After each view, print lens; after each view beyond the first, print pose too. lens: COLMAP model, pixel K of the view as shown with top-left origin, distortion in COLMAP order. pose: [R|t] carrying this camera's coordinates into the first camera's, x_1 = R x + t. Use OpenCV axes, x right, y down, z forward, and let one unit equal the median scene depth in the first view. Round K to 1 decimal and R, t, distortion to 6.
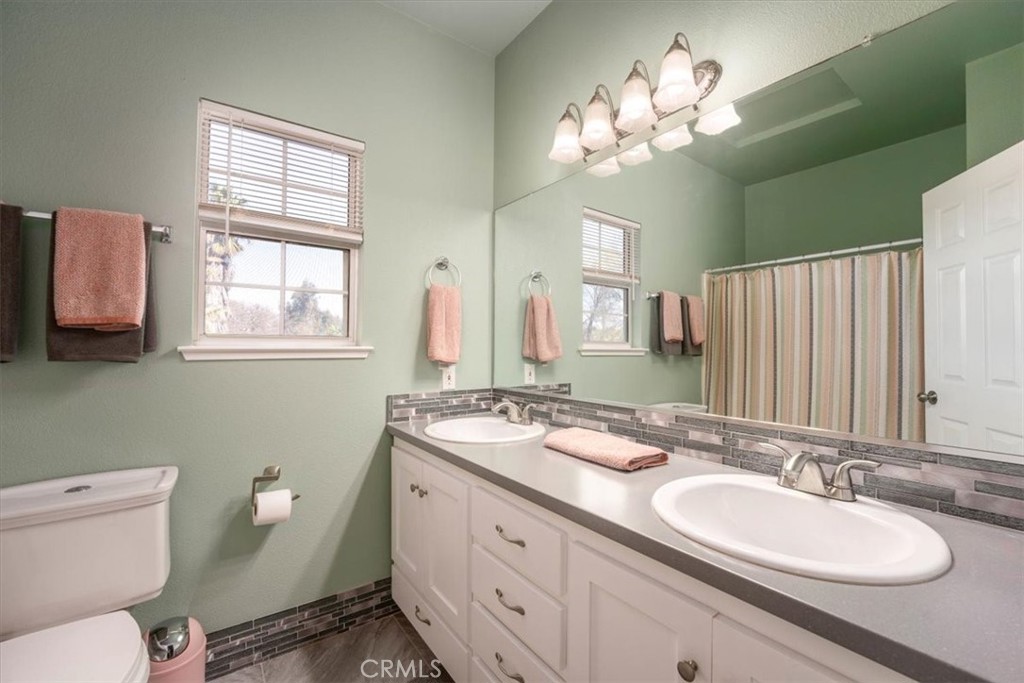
lens RADIAL K [[426.5, 0, 513.5], [0, 426.5, 339.6], [0, 0, 1]] dist [-0.009432, 0.000301]
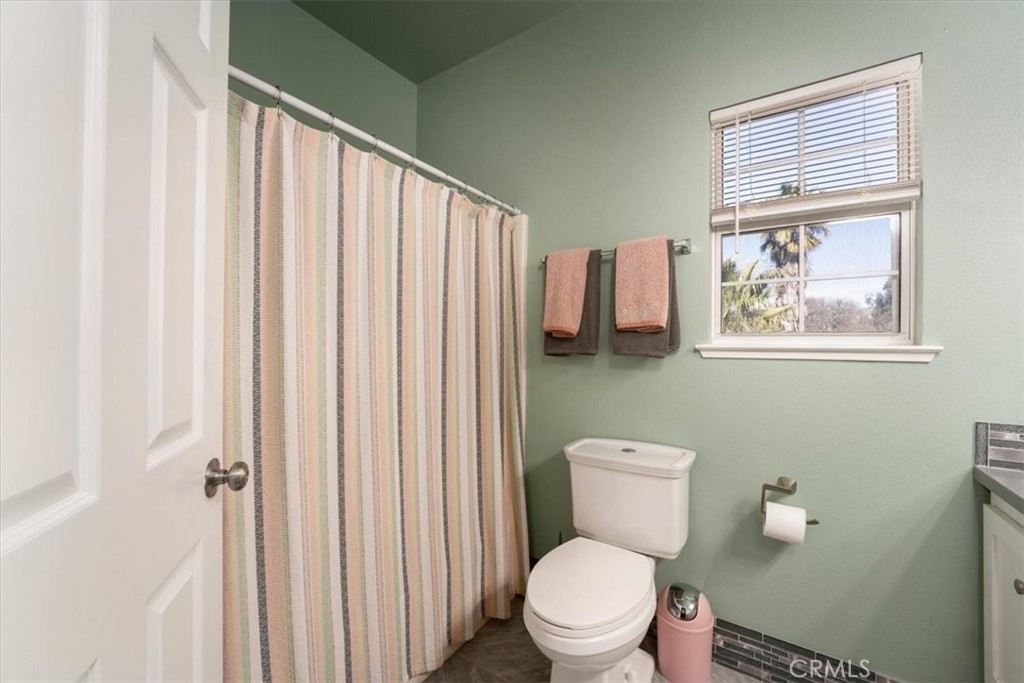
lens RADIAL K [[426.5, 0, 513.5], [0, 426.5, 339.6], [0, 0, 1]] dist [-0.009432, 0.000301]
pose [[0.321485, -0.009214, -0.946870, 0.111124], [0.009754, 0.999932, -0.006418, 0.005274], [0.946864, -0.007173, 0.321553, 0.178055]]
